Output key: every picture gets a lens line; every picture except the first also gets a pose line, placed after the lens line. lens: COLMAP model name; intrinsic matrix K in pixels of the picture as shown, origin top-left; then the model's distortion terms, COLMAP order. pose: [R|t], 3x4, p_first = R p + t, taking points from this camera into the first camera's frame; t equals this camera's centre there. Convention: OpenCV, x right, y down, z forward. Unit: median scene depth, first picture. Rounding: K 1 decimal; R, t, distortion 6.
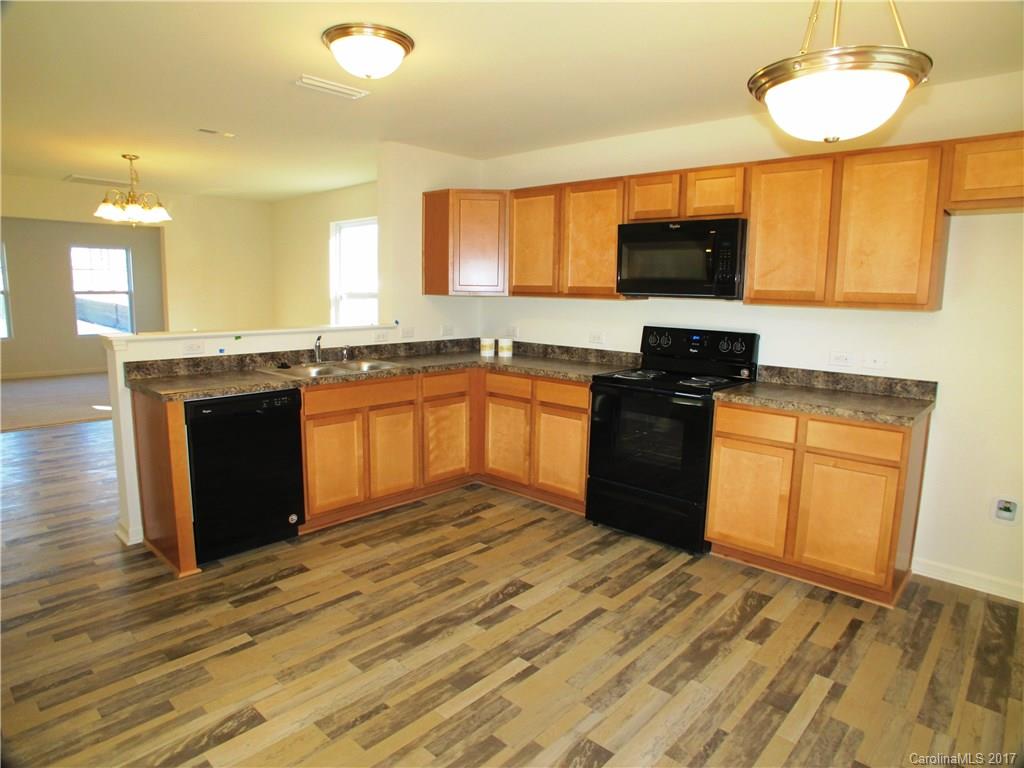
lens RADIAL K [[617.8, 0, 514.7], [0, 617.8, 374.3], [0, 0, 1]] dist [-0.101414, 0.050346]
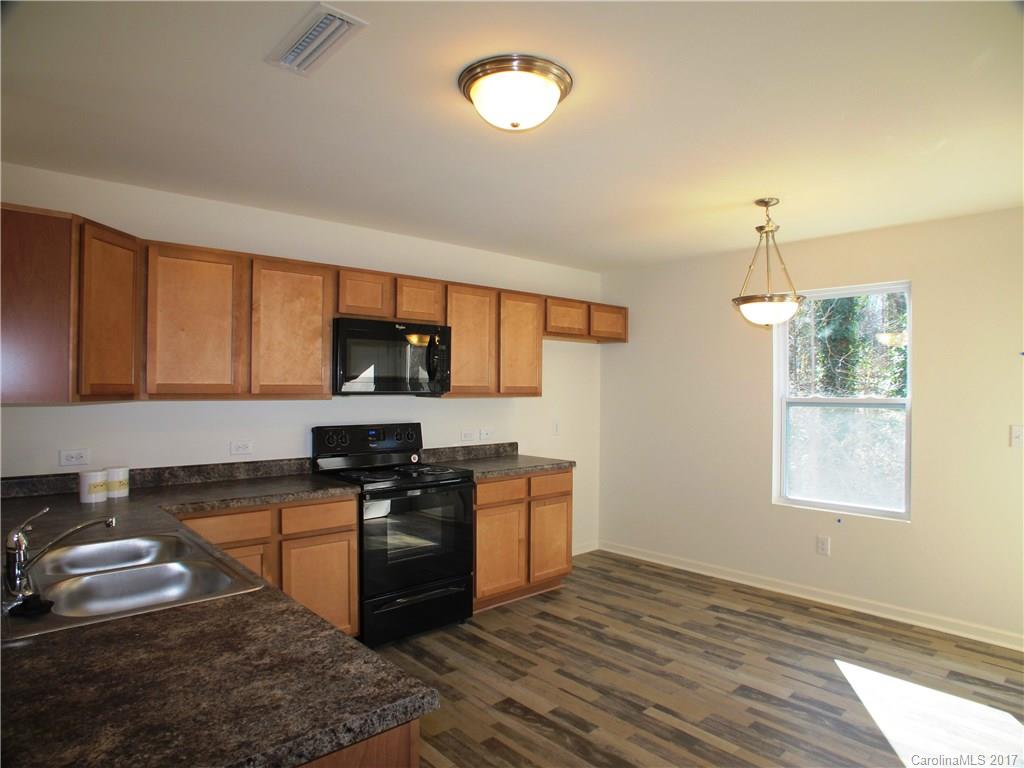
lens RADIAL K [[617.8, 0, 502.6], [0, 617.8, 381.8], [0, 0, 1]] dist [-0.101414, 0.050346]
pose [[0.104501, -0.005476, 0.994510, -0.776691], [0.138239, 0.990357, -0.009073, -0.114813], [-0.984870, 0.138428, 0.104251, 0.728118]]
